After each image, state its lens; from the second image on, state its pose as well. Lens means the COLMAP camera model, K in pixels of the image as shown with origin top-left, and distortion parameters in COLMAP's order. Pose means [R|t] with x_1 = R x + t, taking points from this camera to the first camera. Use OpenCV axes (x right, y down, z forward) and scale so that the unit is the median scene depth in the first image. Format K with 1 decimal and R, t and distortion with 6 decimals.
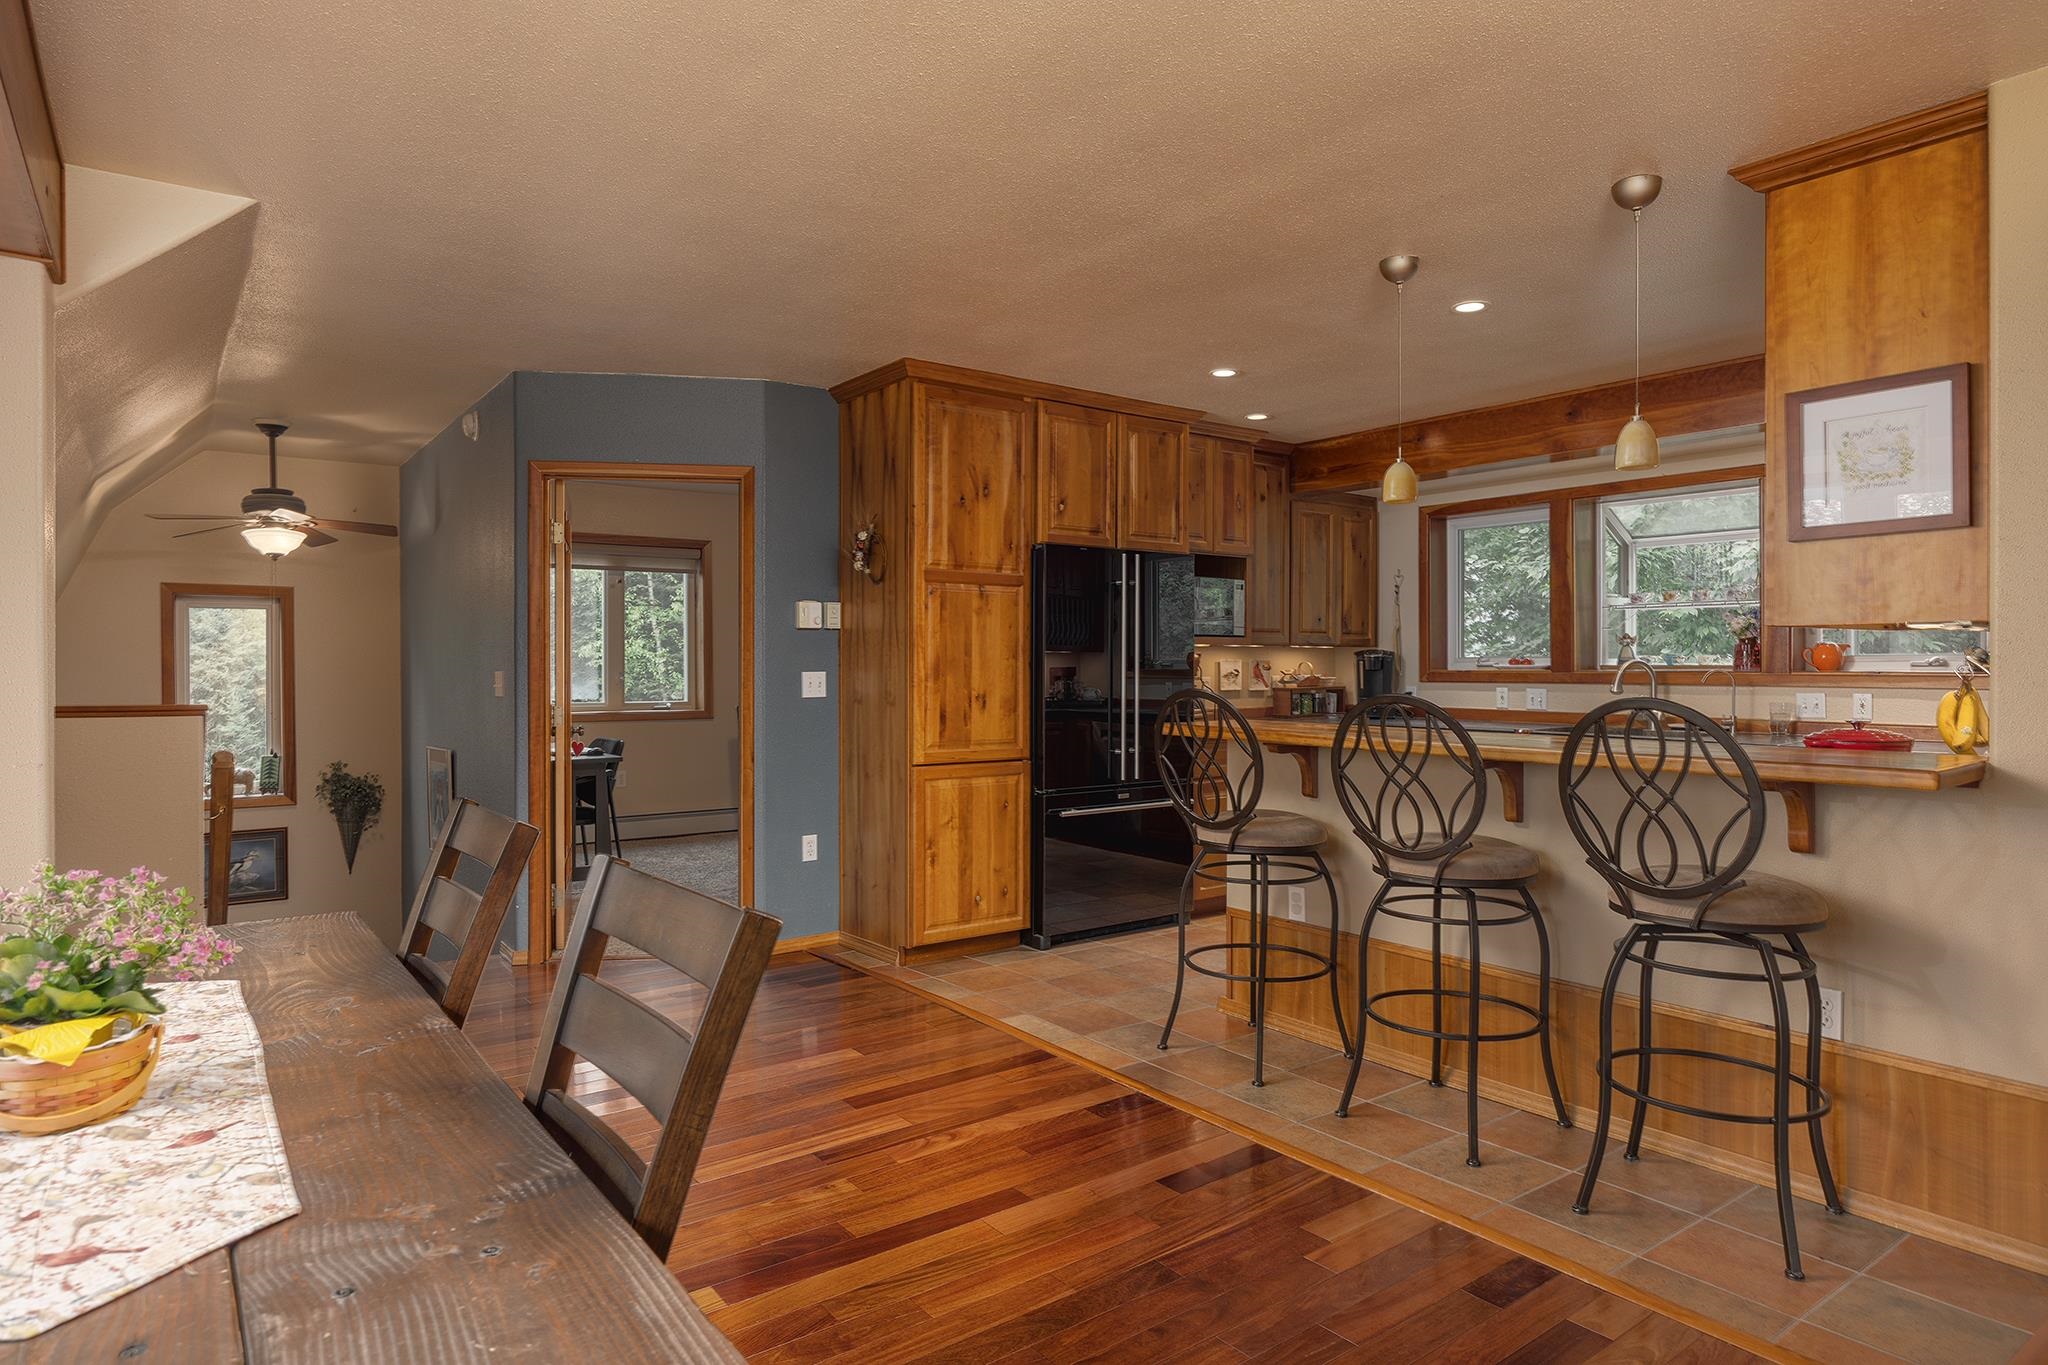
lens RADIAL K [[1163.0, 0, 1024.0], [0, 1163.0, 682.5], [0, 0, 1]] dist [-0.001662, -0.000514]
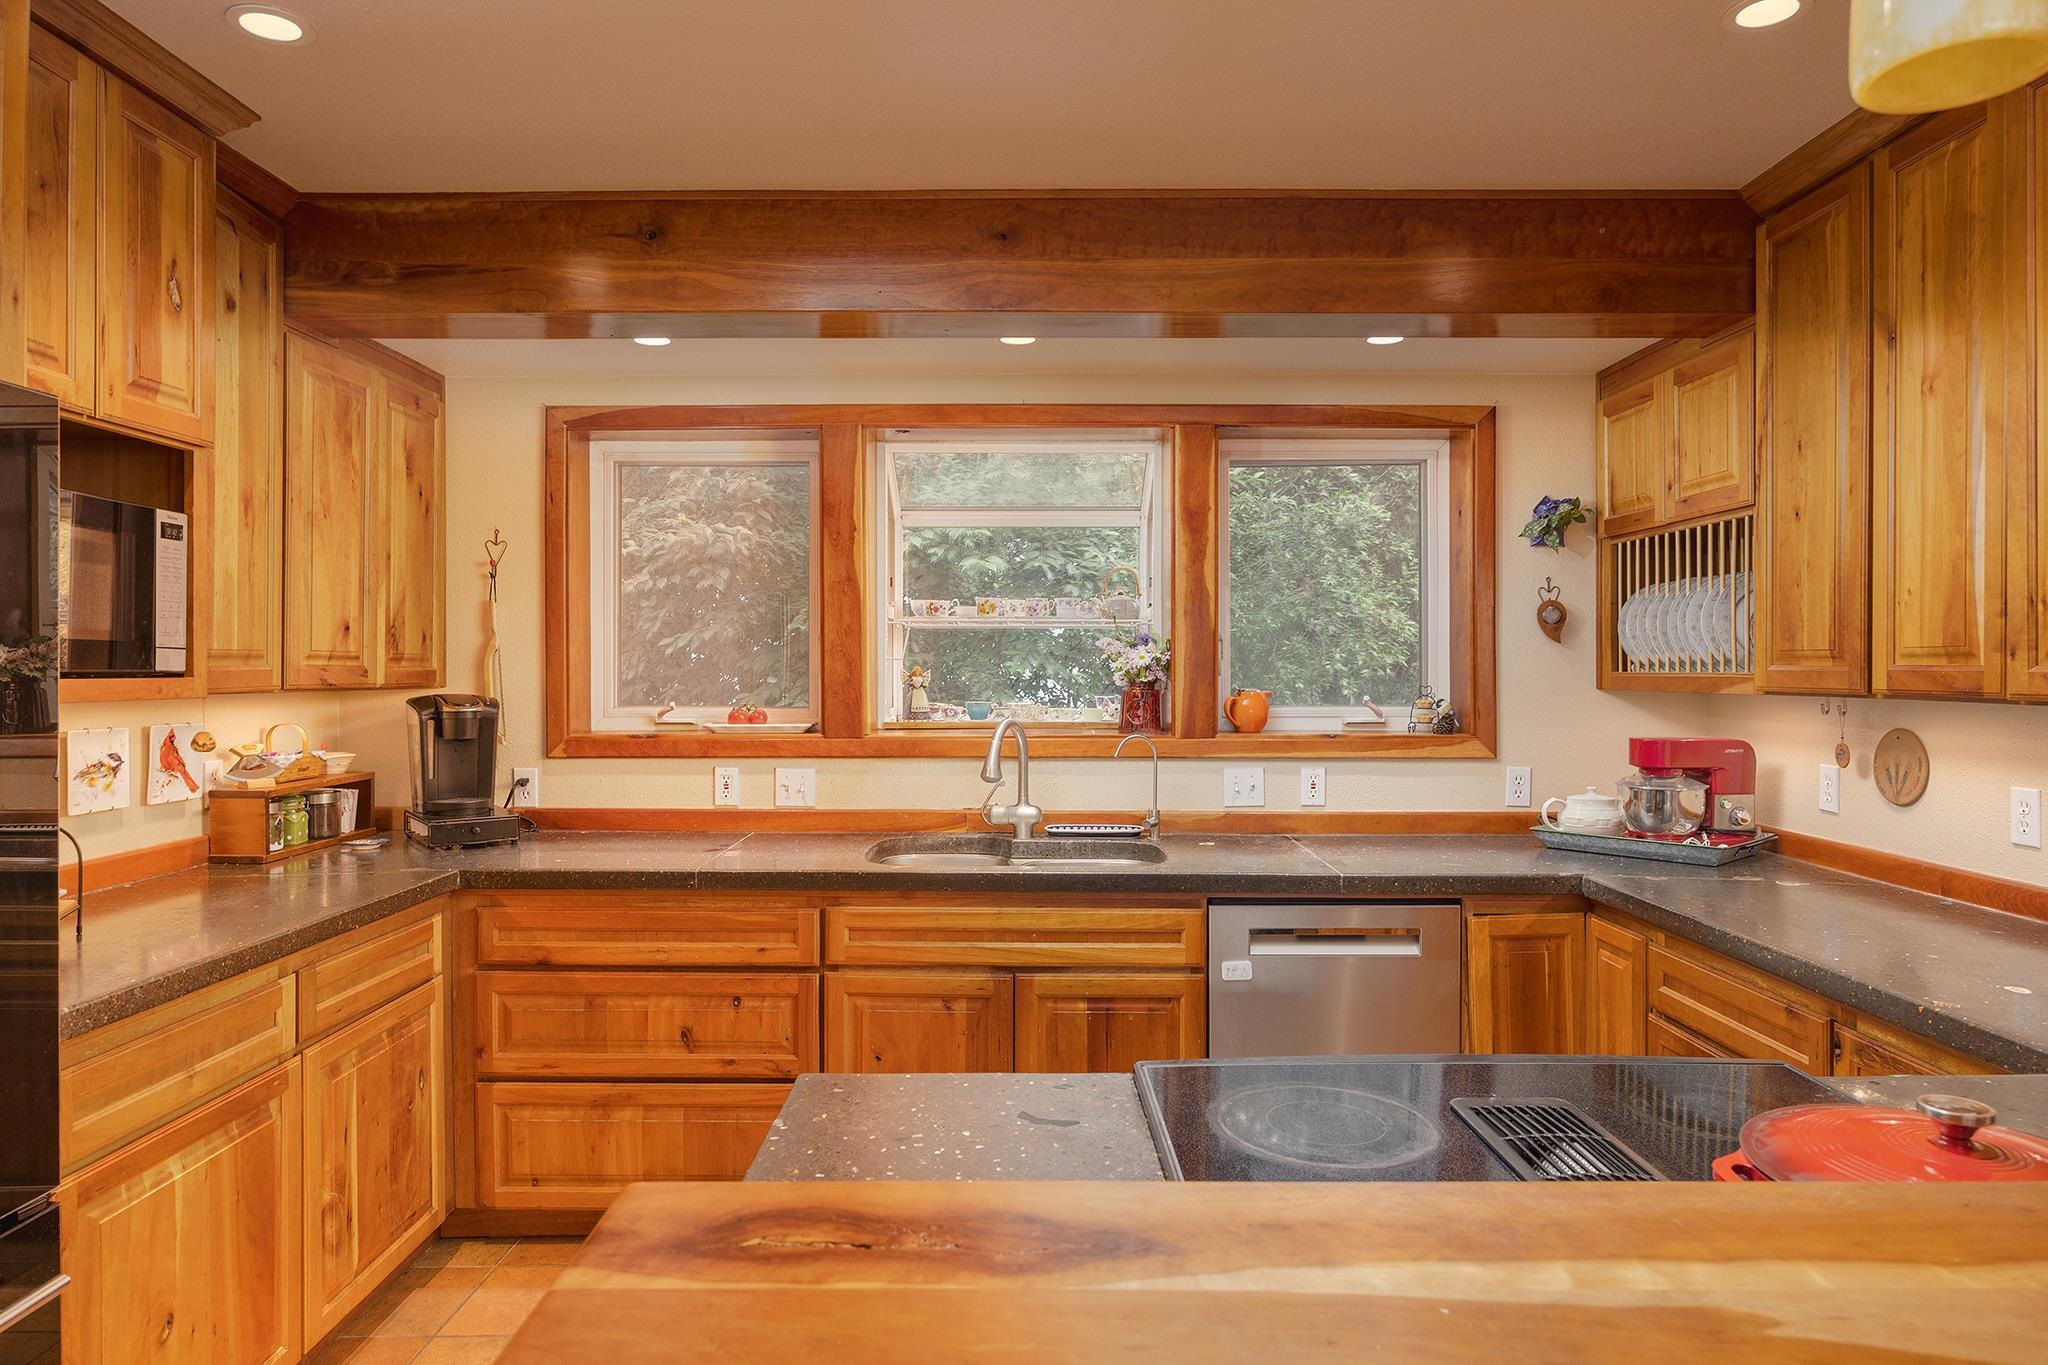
lens RADIAL K [[1247.2, 0, 1007.6], [0, 1247.2, 673.6], [0, 0, 1]] dist [-0.007115, -0.000255]
pose [[0.604180, -0.003039, 0.796842, 0.047841], [0.012411, 0.999907, -0.005597, -0.042236], [-0.796751, 0.013271, 0.604162, 0.706239]]
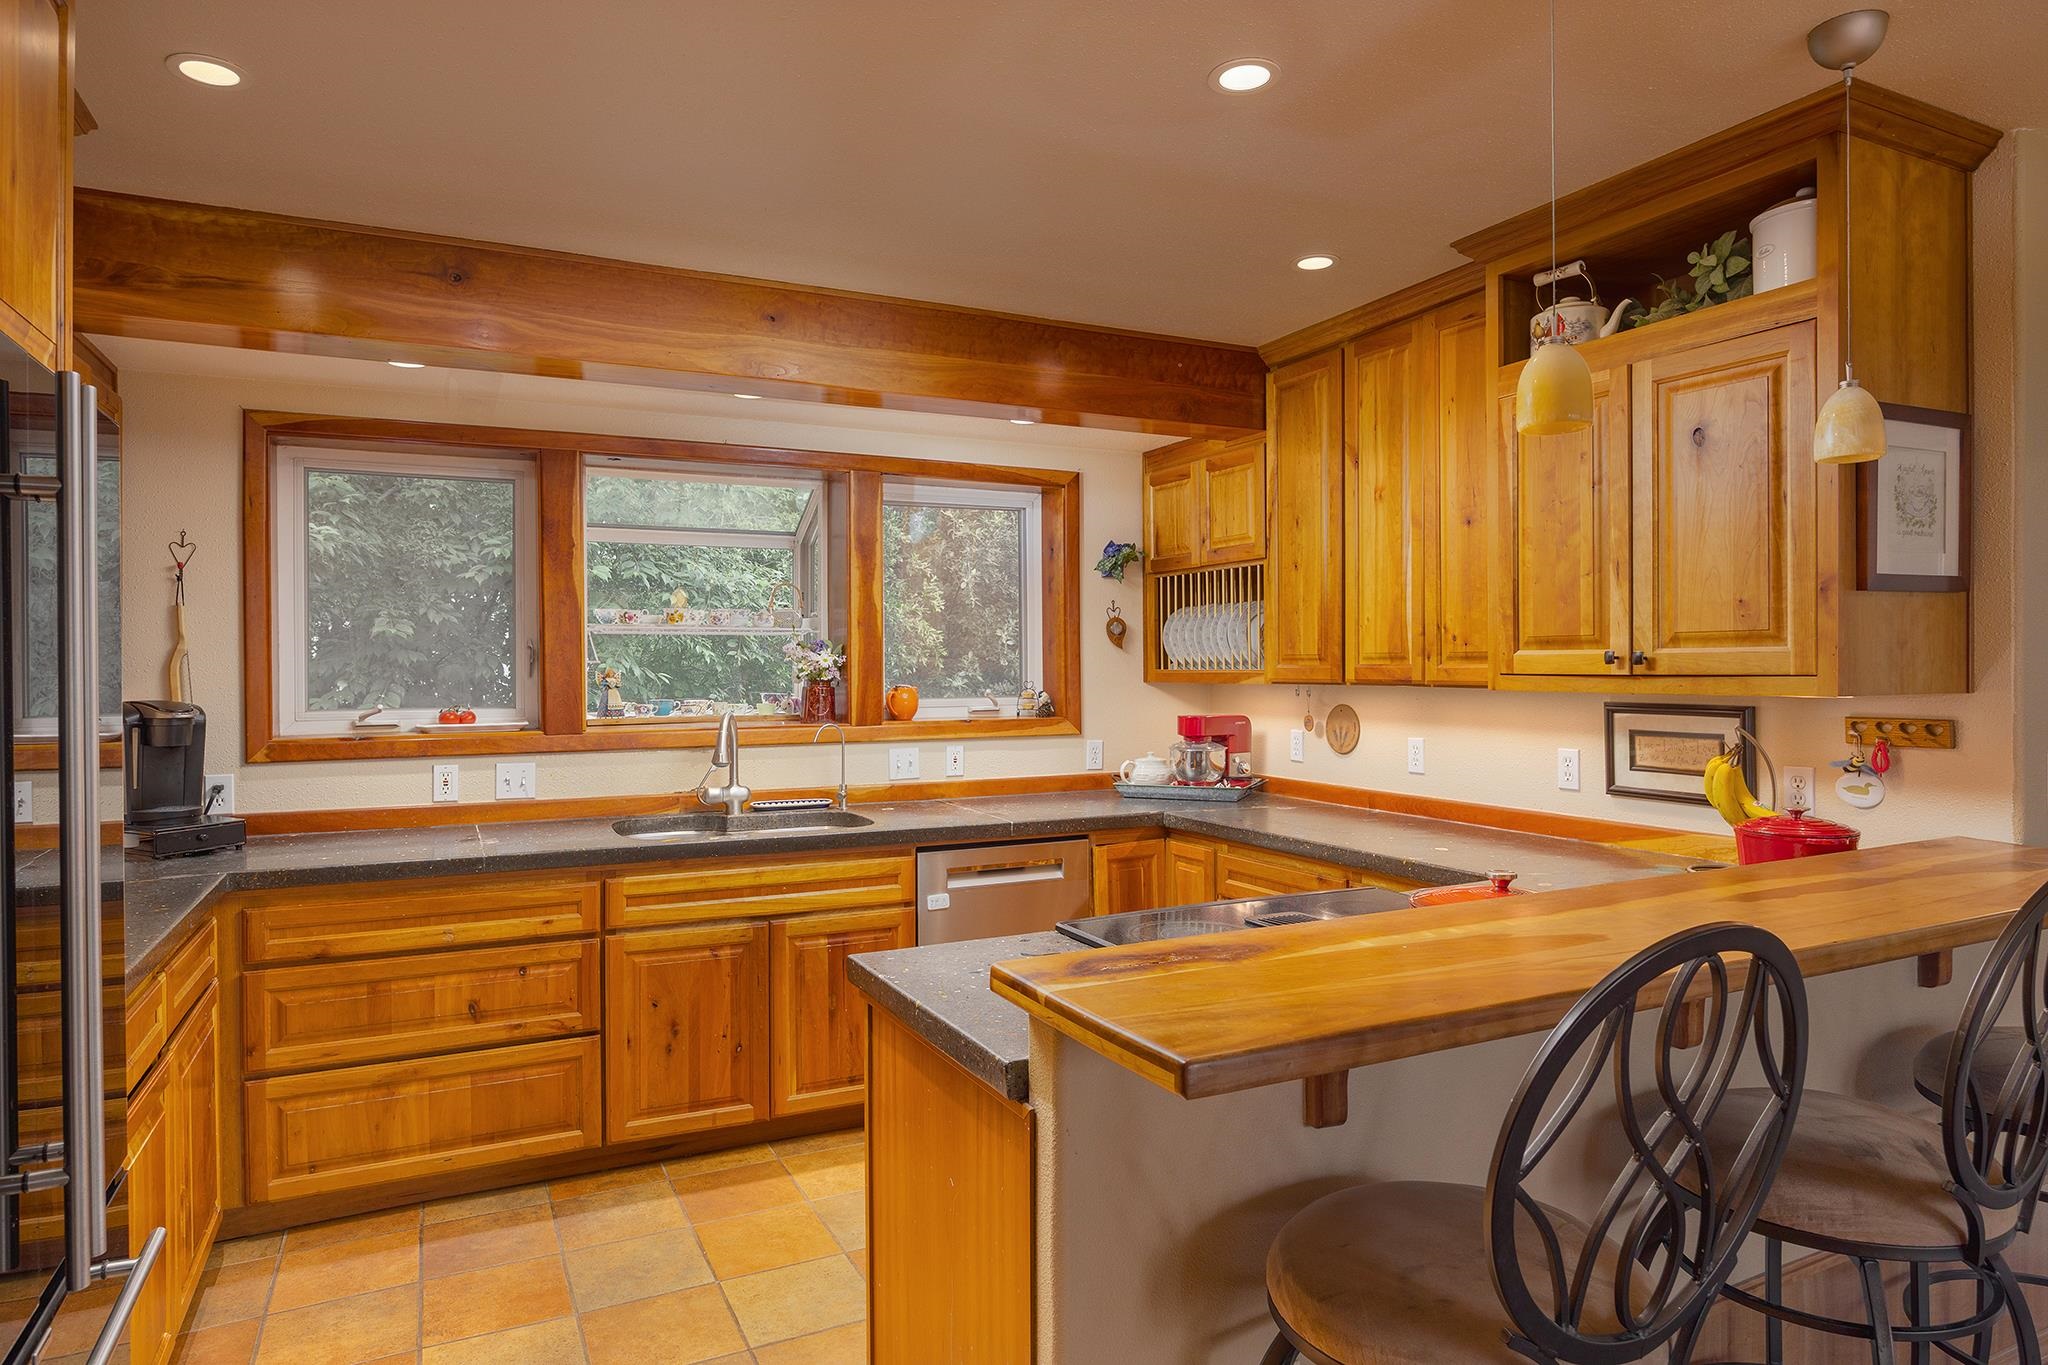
lens RADIAL K [[1205.1, 0, 1018.0], [0, 1205.1, 675.5], [0, 0, 1]] dist [-0.004256, -0.000947]
pose [[0.183397, -0.008506, 0.983002, -0.136486], [0.021870, 0.999750, 0.004571, -0.044825], [-0.982796, 0.020660, 0.183537, 0.791795]]
